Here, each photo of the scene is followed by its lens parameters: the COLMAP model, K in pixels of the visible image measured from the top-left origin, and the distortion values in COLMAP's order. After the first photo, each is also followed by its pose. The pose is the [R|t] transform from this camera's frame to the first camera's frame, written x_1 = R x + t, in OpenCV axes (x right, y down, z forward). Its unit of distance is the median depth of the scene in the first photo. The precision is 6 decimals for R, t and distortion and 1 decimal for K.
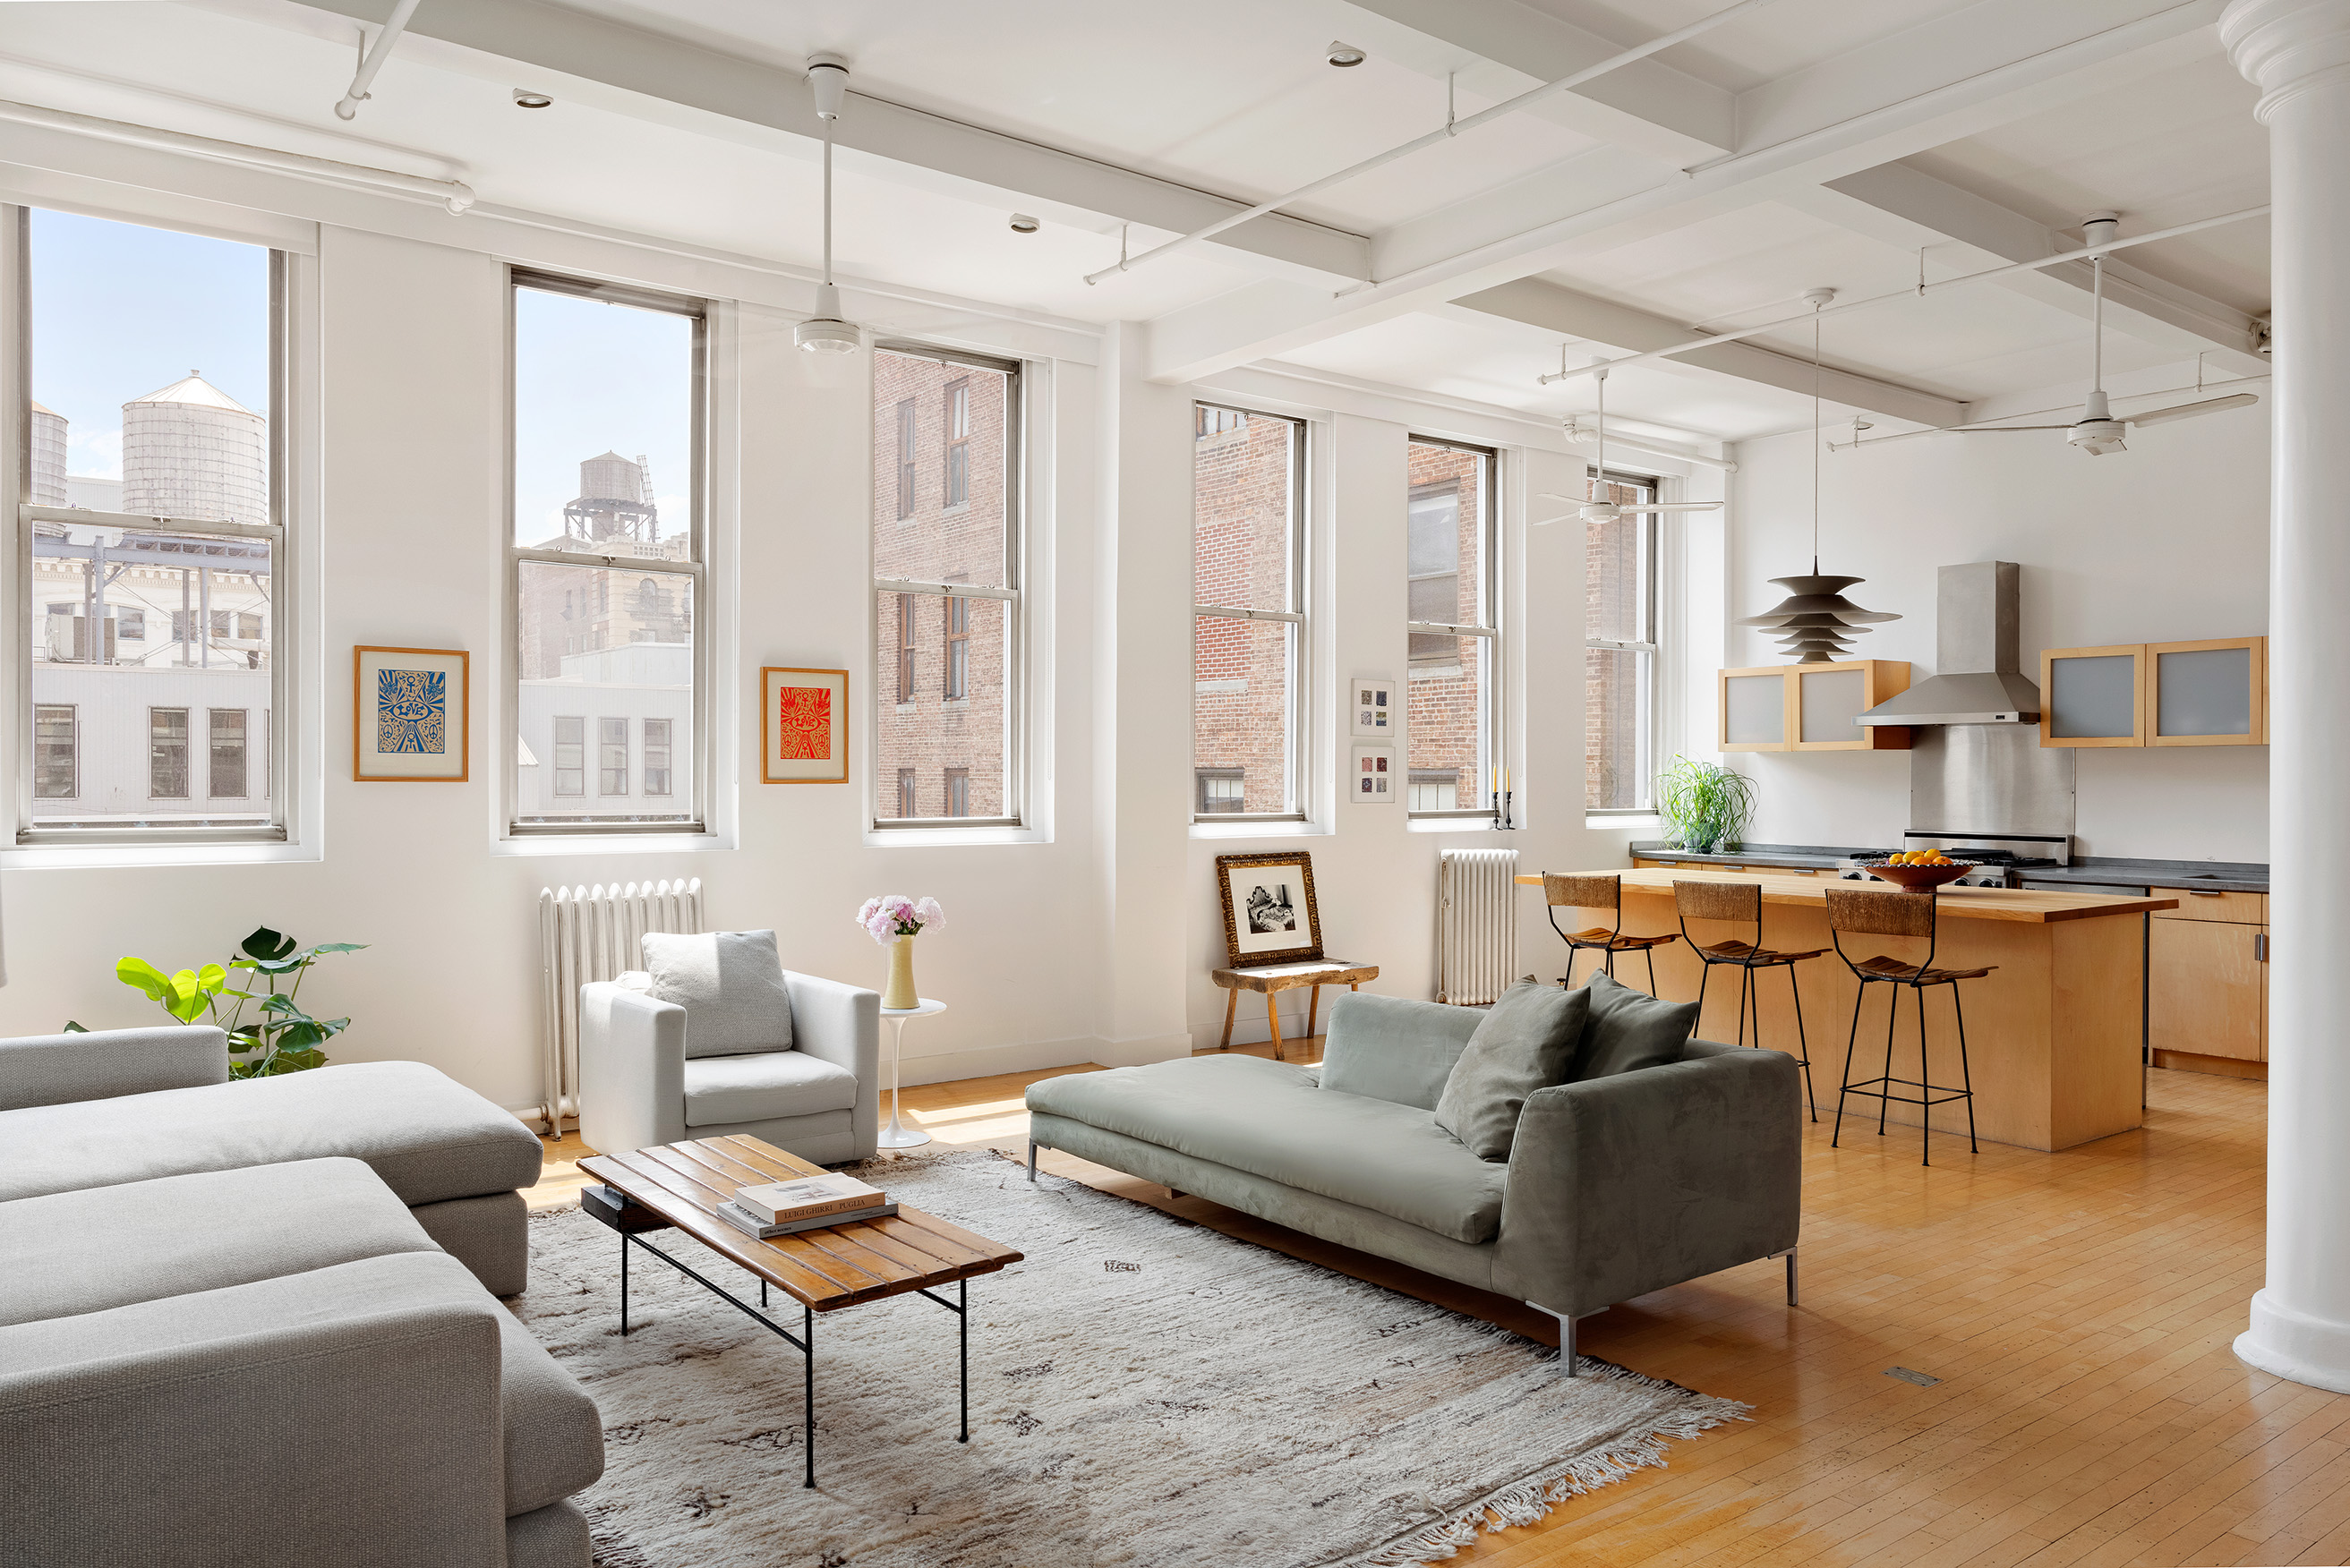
lens RADIAL K [[1626.5, 0, 1175.0], [0, 1626.5, 784.0], [0, 0, 1]] dist [0.001925, 0.002852]
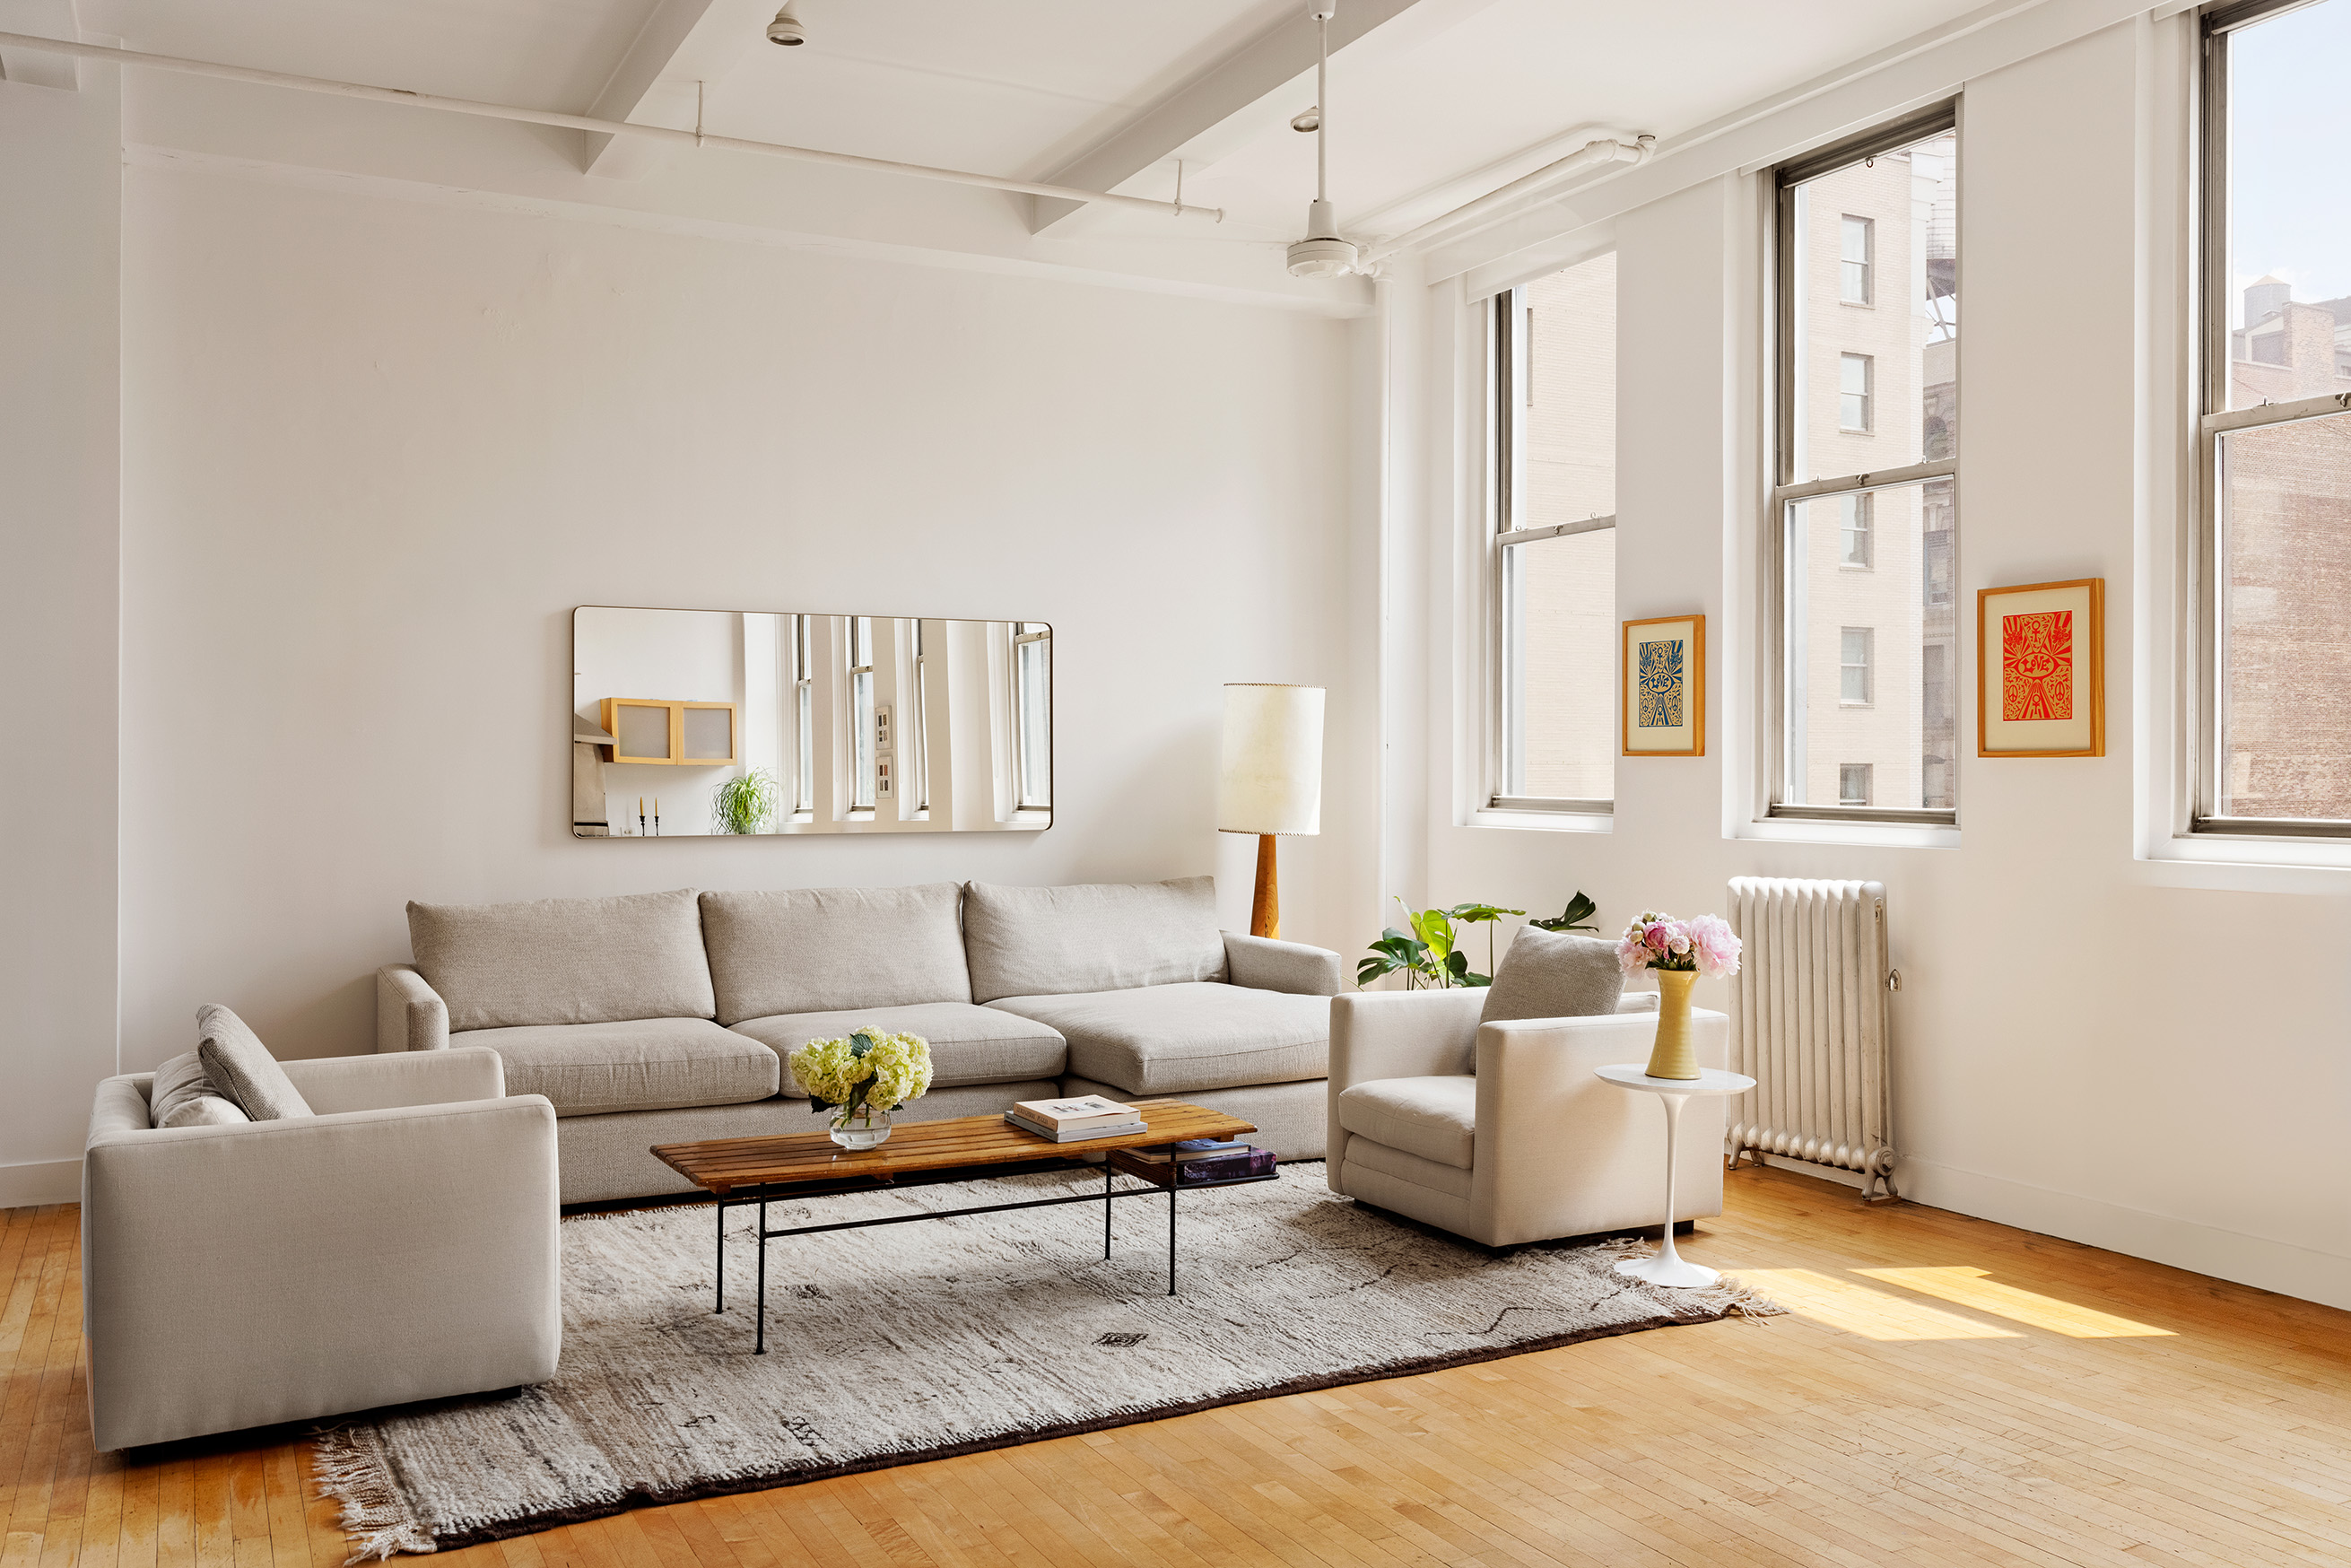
lens RADIAL K [[1946.3, 0, 1175.5], [0, 1946.3, 784.0], [0, 0, 1]] dist [0.006708, 0.002429]
pose [[-0.170521, 0.017568, -0.985197, 0.631089], [0.013006, 0.999794, 0.015577, -0.006056], [0.985268, -0.010157, -0.170715, 0.792285]]
